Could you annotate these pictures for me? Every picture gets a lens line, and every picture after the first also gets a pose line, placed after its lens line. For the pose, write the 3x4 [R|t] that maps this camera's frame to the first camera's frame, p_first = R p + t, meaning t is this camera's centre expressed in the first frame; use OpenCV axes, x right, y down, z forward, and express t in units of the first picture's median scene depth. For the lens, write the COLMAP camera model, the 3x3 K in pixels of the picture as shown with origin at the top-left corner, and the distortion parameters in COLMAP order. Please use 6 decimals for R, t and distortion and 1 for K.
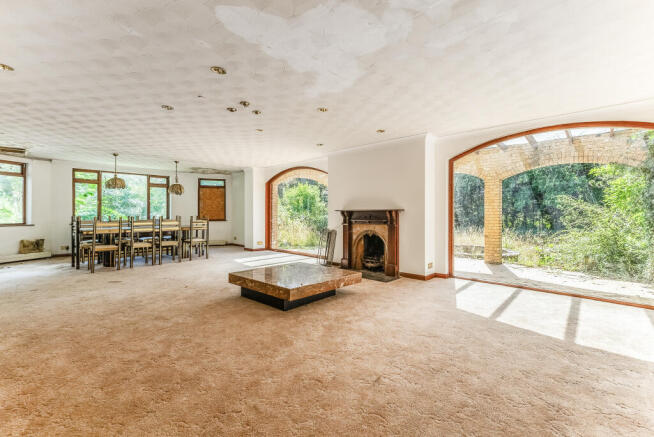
lens RADIAL K [[289.5, 0, 330.8], [0, 289.5, 214.9], [0, 0, 1]] dist [0.003280, -0.000947]
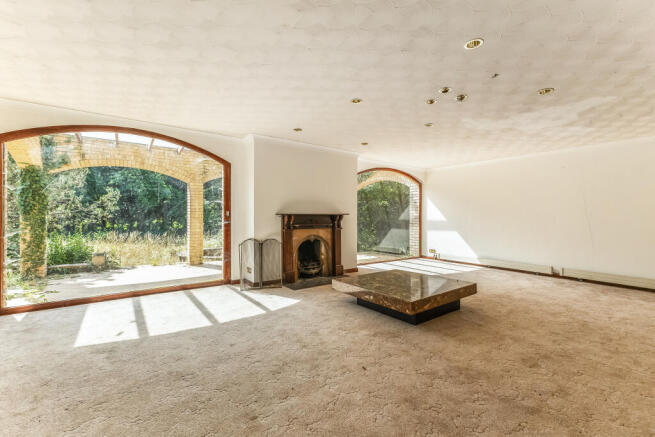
lens RADIAL K [[290.0, 0, 330.8], [0, 290.0, 223.3], [0, 0, 1]] dist [0.003280, -0.000947]
pose [[0.186890, -0.019053, 0.982196, -0.787499], [-0.006765, 0.999763, 0.020681, -0.005694], [-0.982357, -0.010510, 0.186717, 0.765089]]
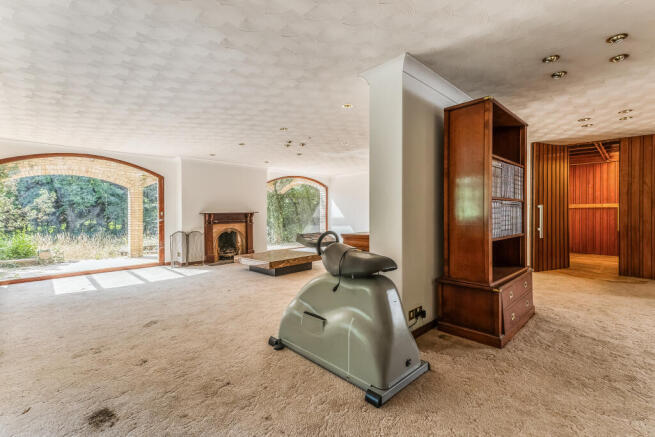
lens RADIAL K [[290.0, 0, 329.6], [0, 290.0, 213.5], [0, 0, 1]] dist [0.003280, -0.000947]
pose [[0.034774, 0.003957, 0.999387, -1.147767], [0.010445, 0.999936, -0.004323, -0.002871], [-0.999341, 0.010589, 0.034730, 0.506768]]
